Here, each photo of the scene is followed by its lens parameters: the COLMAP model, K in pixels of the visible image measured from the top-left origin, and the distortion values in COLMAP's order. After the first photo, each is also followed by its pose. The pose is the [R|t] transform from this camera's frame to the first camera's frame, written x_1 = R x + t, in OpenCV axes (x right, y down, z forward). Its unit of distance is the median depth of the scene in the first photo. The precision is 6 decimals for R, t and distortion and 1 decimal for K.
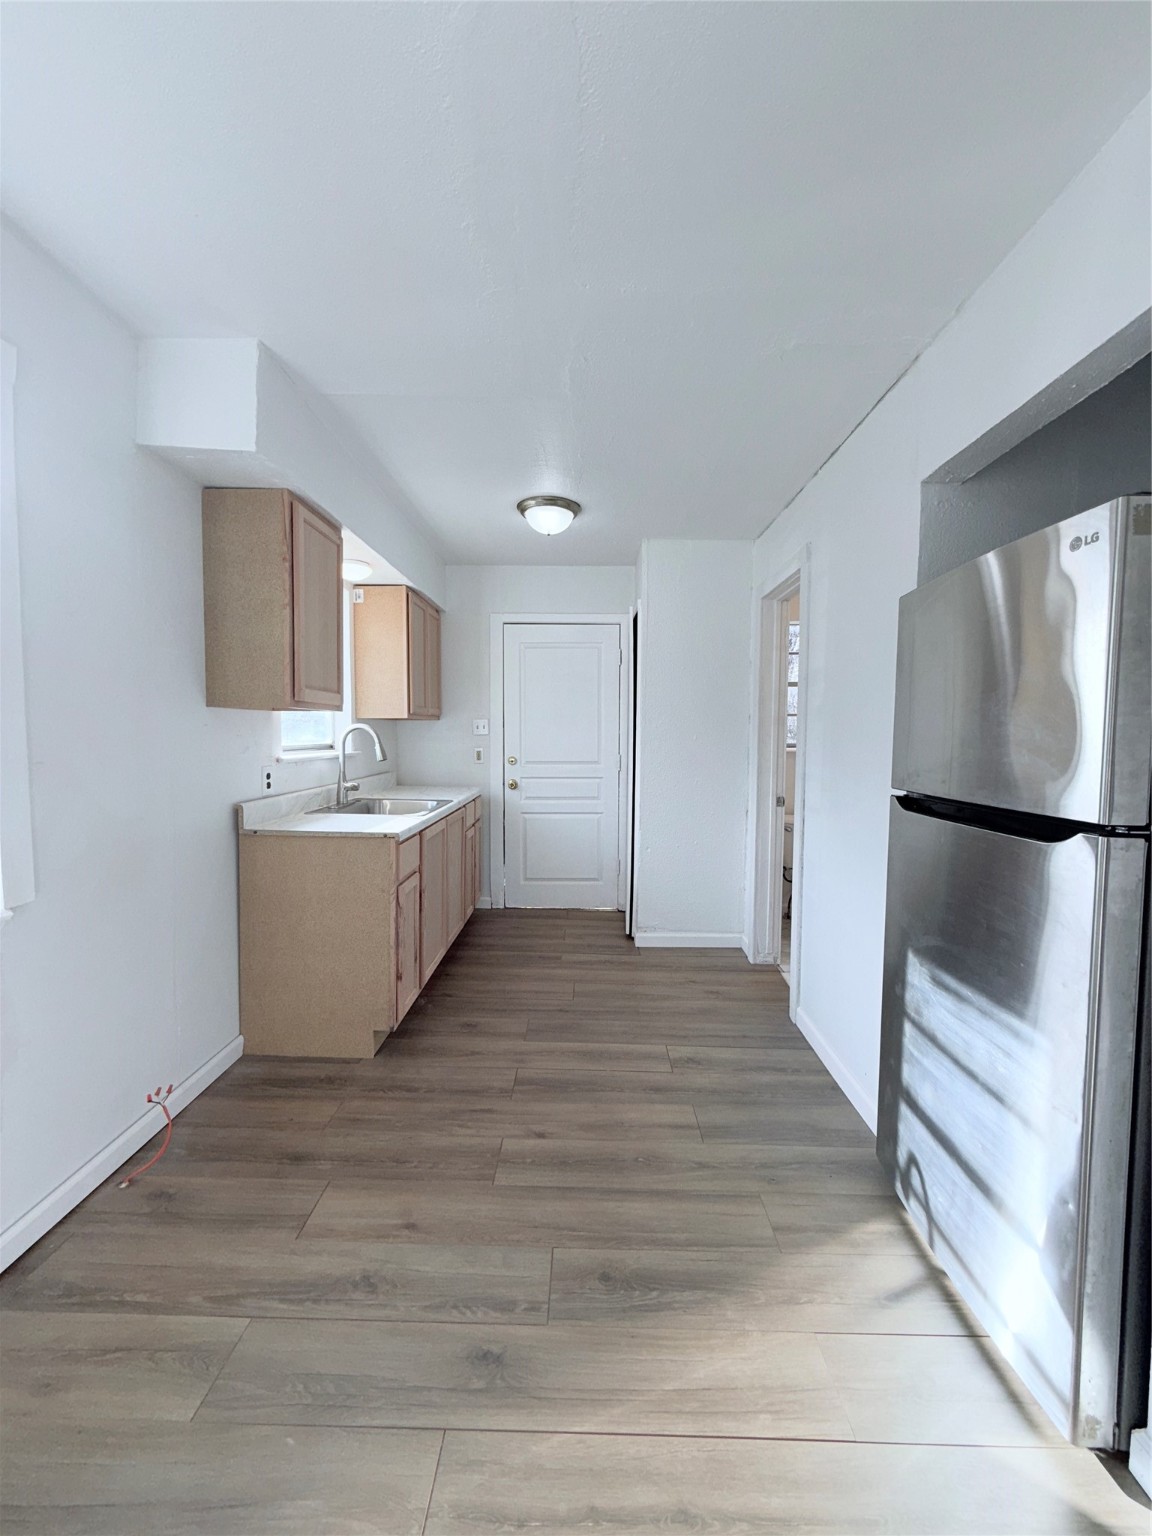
lens RADIAL K [[609.3, 0, 575.9], [0, 609.3, 763.5], [0, 0, 1]] dist [-0.000049, 0.000625]
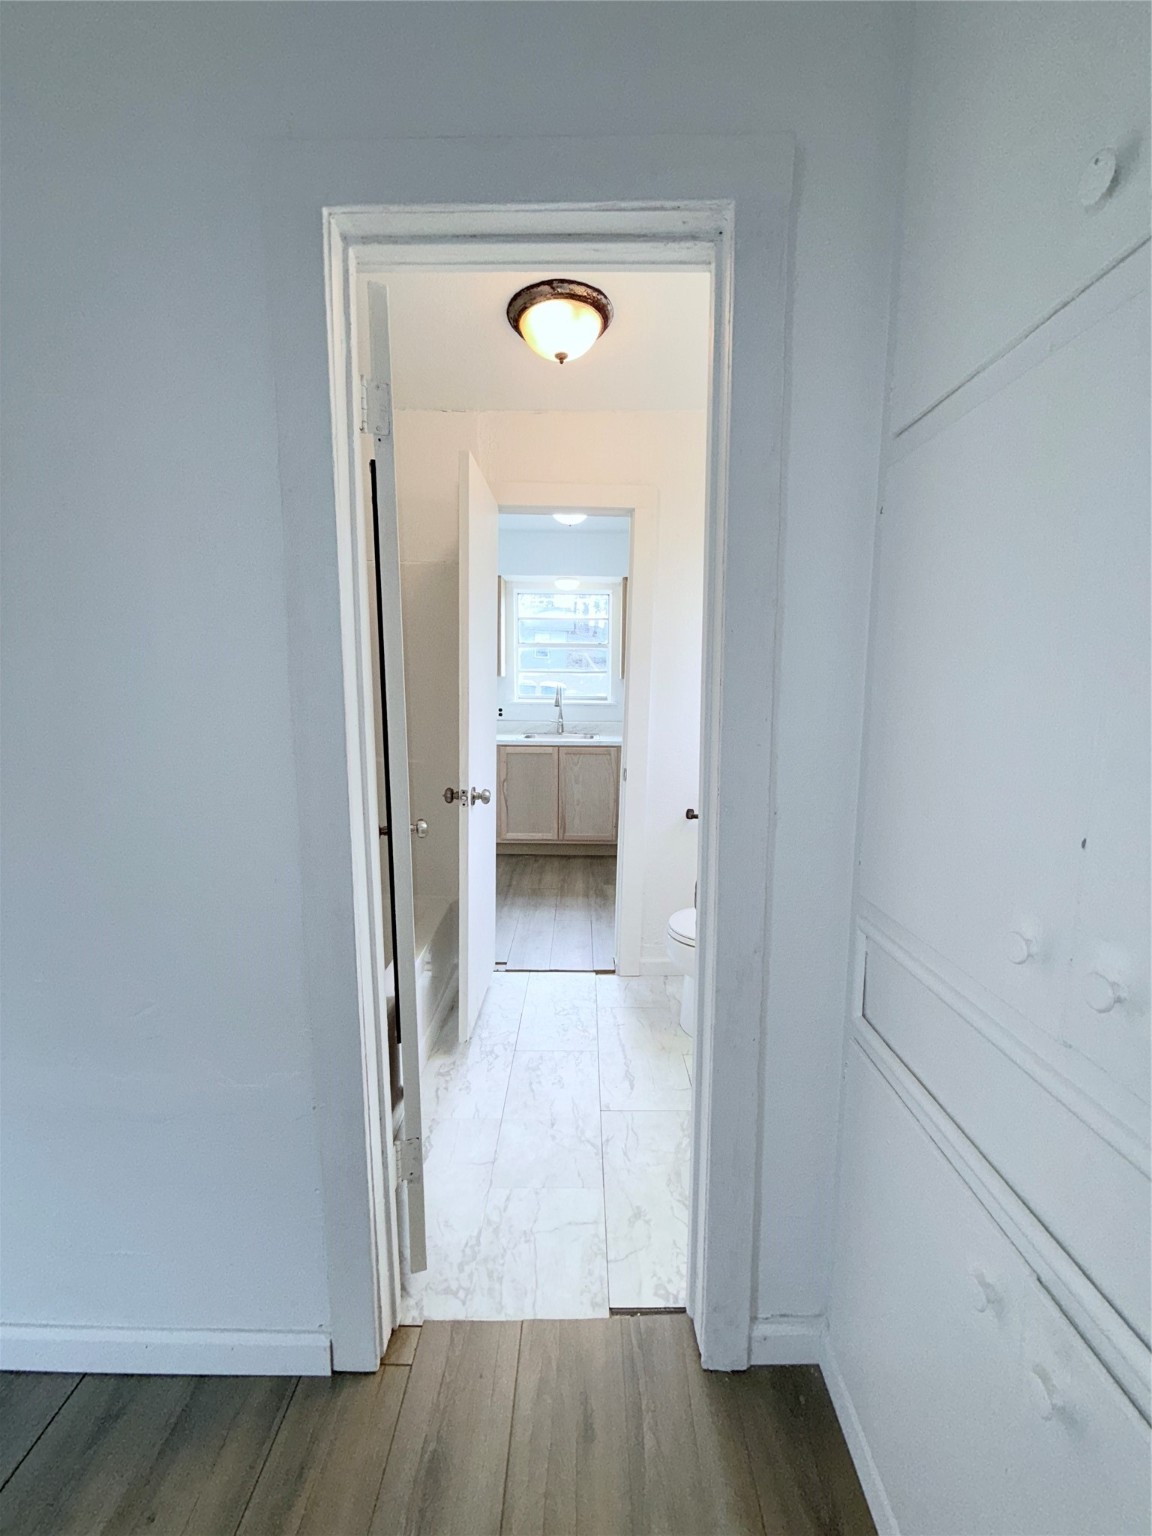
lens RADIAL K [[609.3, 0, 575.9], [0, 609.3, 763.5], [0, 0, 1]] dist [-0.000049, 0.000625]
pose [[0.014876, 0.121435, -0.992488, 0.990972], [-0.053304, 0.991283, 0.120488, -0.039070], [0.998467, 0.051112, 0.021219, 0.825702]]
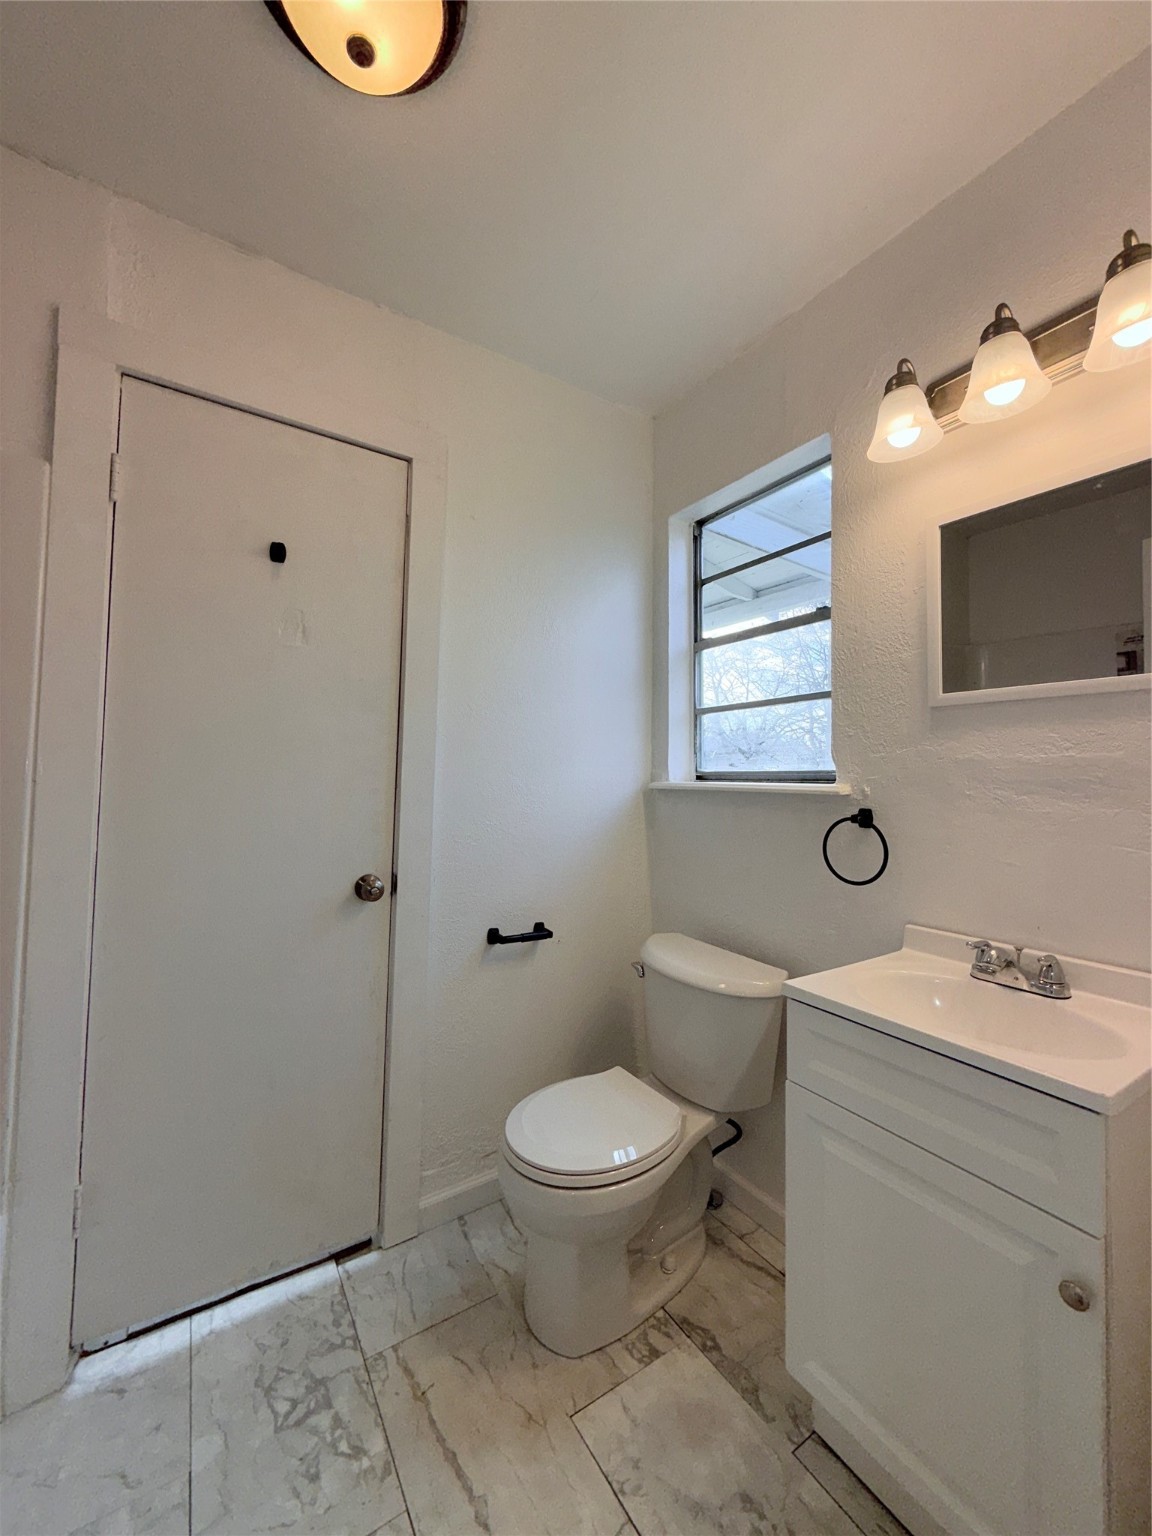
lens RADIAL K [[609.3, 0, 575.9], [0, 609.3, 763.5], [0, 0, 1]] dist [-0.000049, 0.000625]
pose [[0.559927, -0.012912, -0.828441, 0.712331], [-0.051603, 0.997394, -0.050423, -0.011892], [0.826933, 0.070983, 0.557802, 0.763131]]
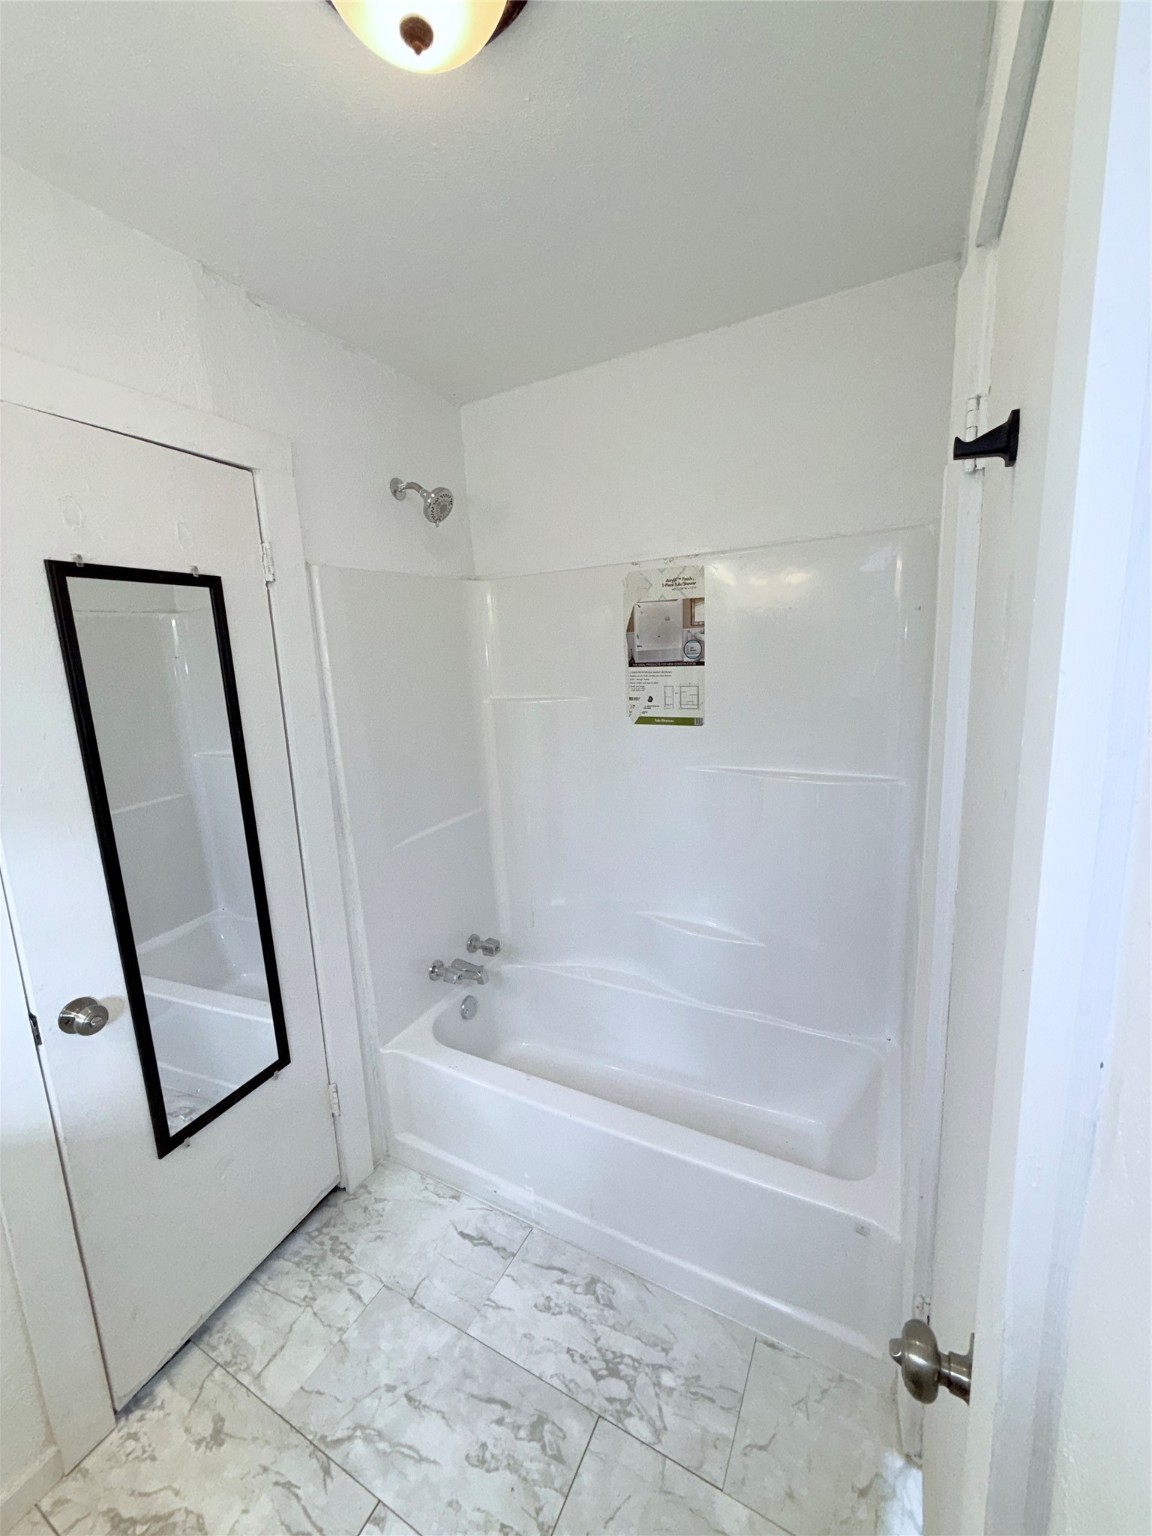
lens RADIAL K [[609.3, 0, 575.9], [0, 609.3, 763.5], [0, 0, 1]] dist [-0.000049, 0.000625]
pose [[-0.892140, -0.041098, 0.449886, 0.322815], [0.064570, 0.974029, 0.217023, -0.111998], [-0.447121, 0.222664, -0.866316, 1.007926]]
